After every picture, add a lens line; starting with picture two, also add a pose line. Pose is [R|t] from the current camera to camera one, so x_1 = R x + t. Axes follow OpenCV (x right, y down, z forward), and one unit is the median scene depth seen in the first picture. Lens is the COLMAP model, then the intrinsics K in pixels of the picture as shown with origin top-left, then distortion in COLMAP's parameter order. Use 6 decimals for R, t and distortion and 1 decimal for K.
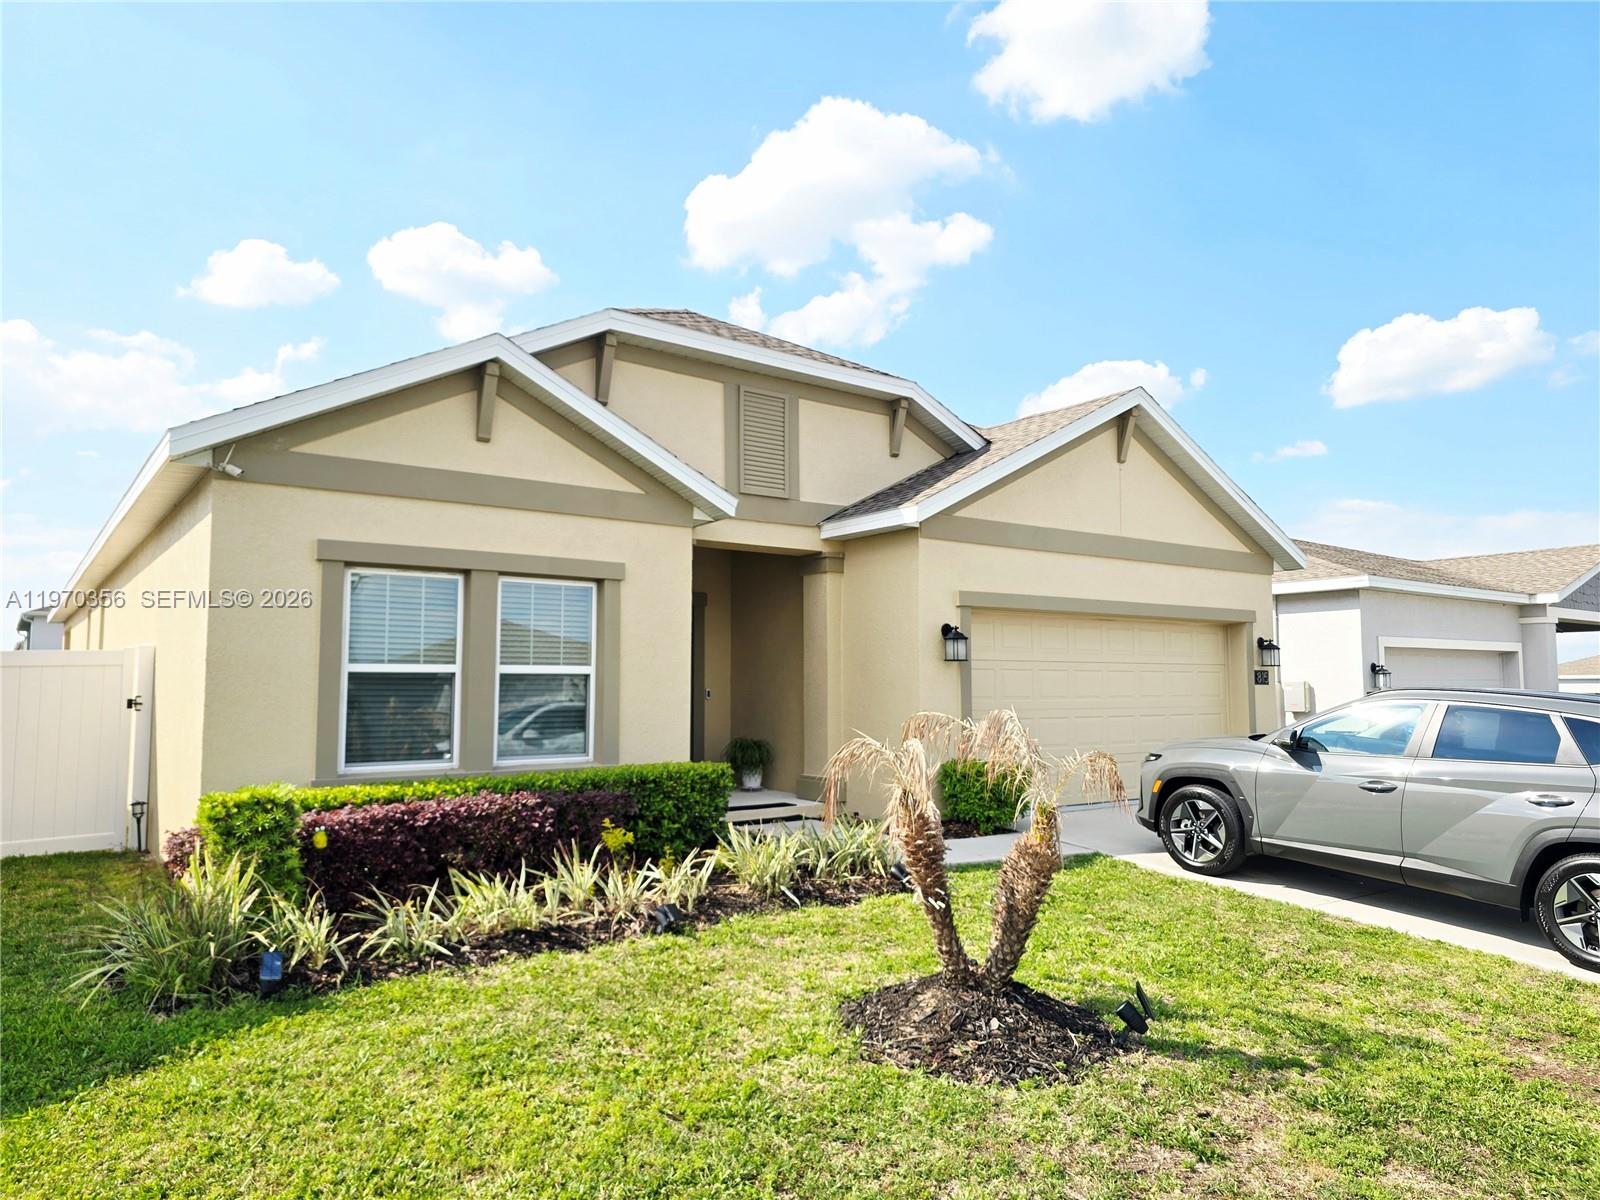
lens RADIAL K [[1082.2, 0, 805.5], [0, 1082.2, 607.2], [0, 0, 1]] dist [0.052519, -0.053564]
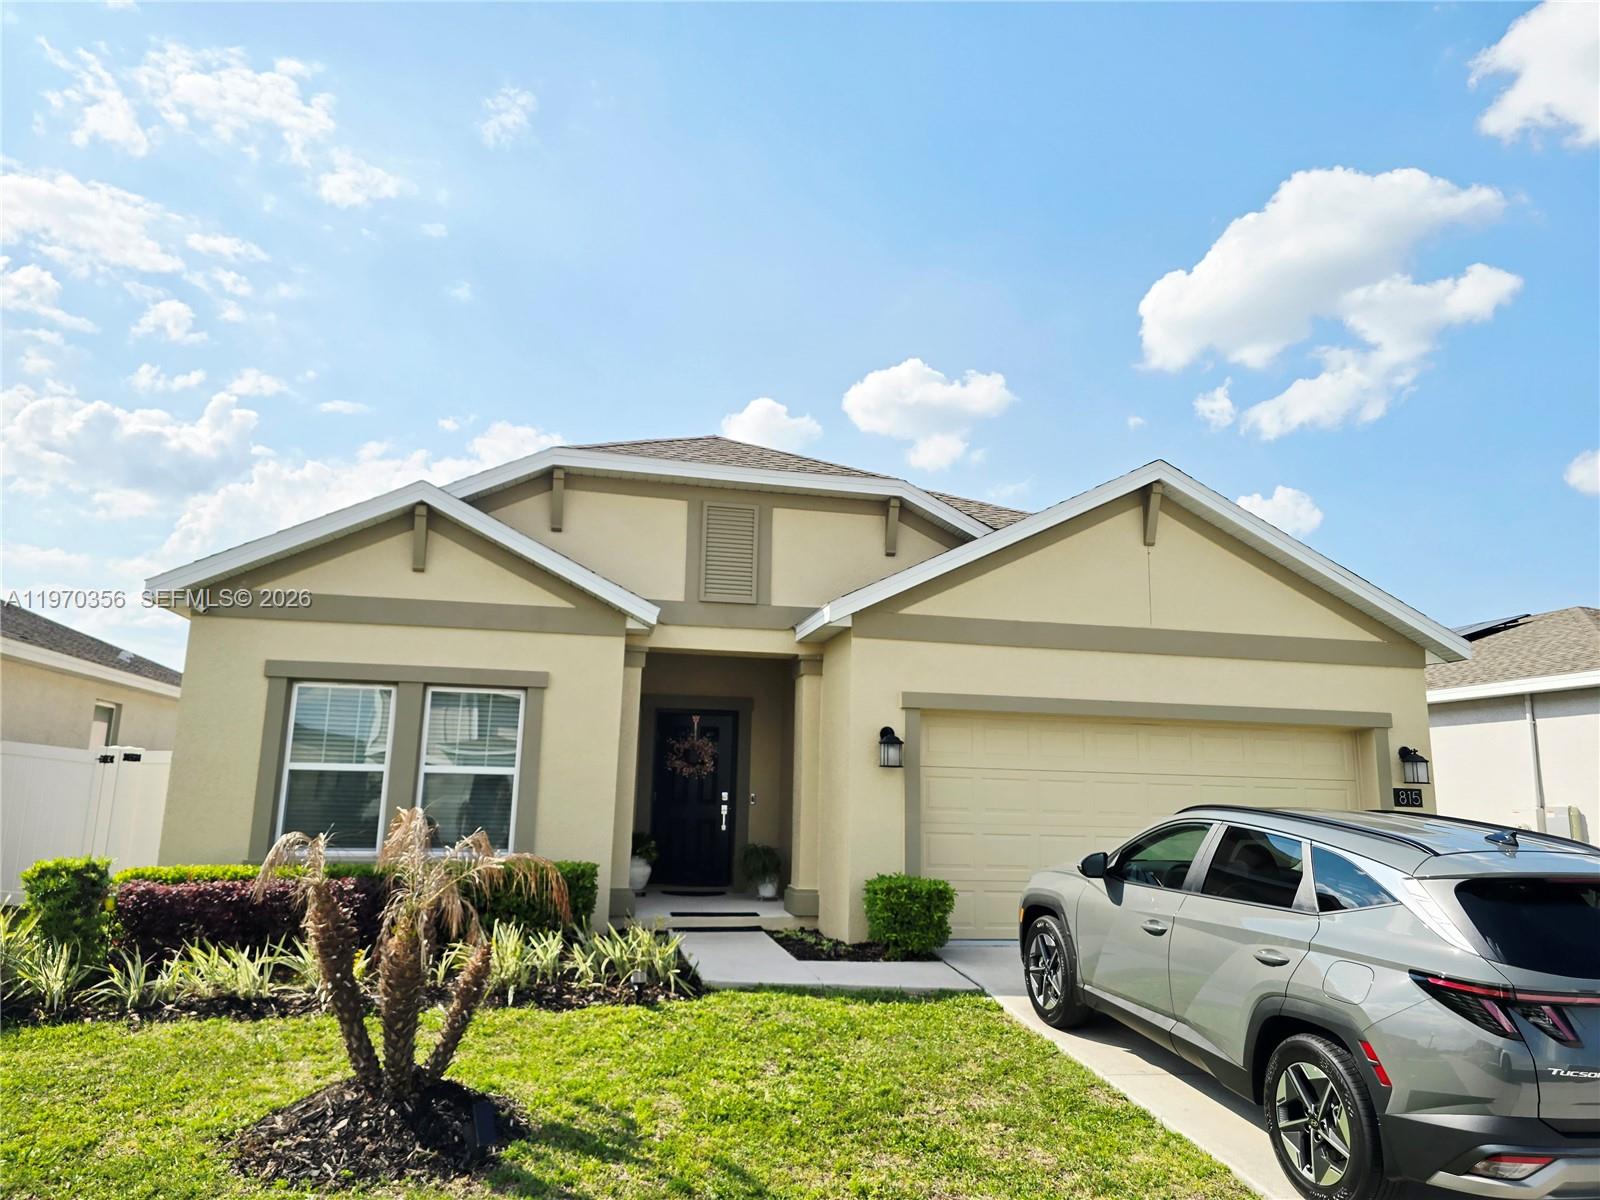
lens RADIAL K [[1081.1, 0, 800.0], [0, 1081.1, 600.0], [0, 0, 1]] dist [0.057627, -0.042187]
pose [[0.906376, -0.052728, -0.419169, 0.455985], [0.006631, 0.993834, -0.110676, 0.008089], [0.422421, 0.097535, 0.901137, 0.099302]]
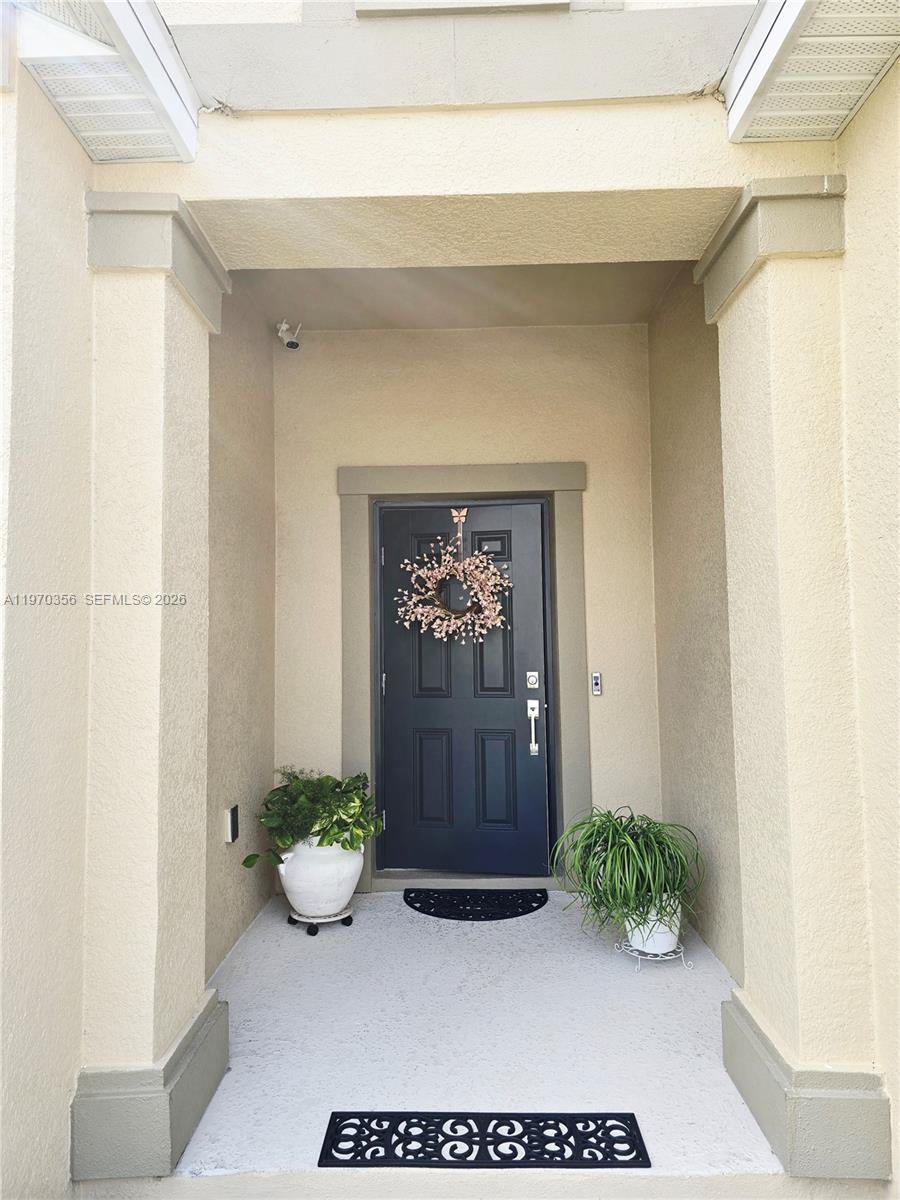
lens RADIAL K [[811.6, 0, 450.0], [0, 811.6, 600.0], [0, 0, 1]] dist [0.052519, -0.053564]
pose [[0.795284, -0.040413, -0.604888, 0.080863], [0.060259, 0.998104, 0.012541, 0.043748], [0.603235, -0.046424, 0.796212, 0.819285]]
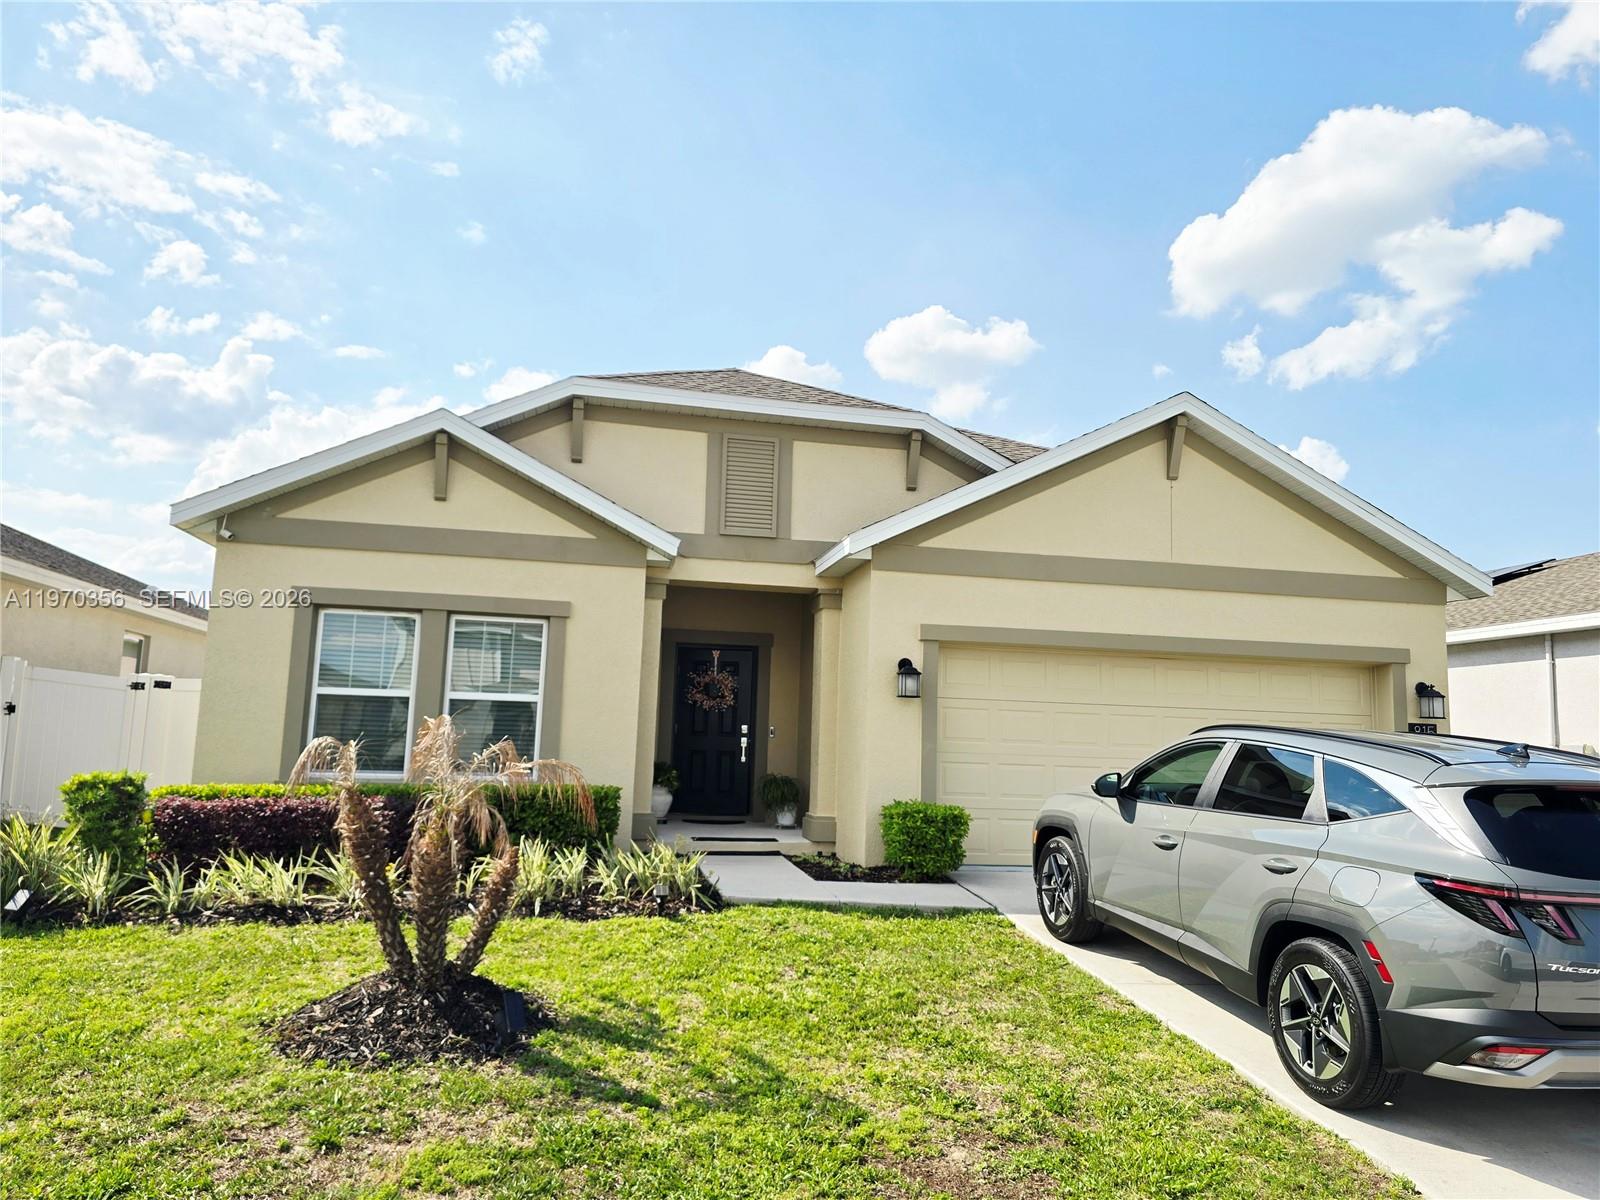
lens RADIAL K [[1078.5, 0, 806.9], [0, 1078.5, 619.0], [0, 0, 1]] dist [0.066121, -0.053643]
pose [[0.901931, -0.019672, -0.431433, 0.455913], [-0.001184, 0.998846, -0.048020, 0.025341], [0.431879, 0.043821, 0.900866, 0.097584]]
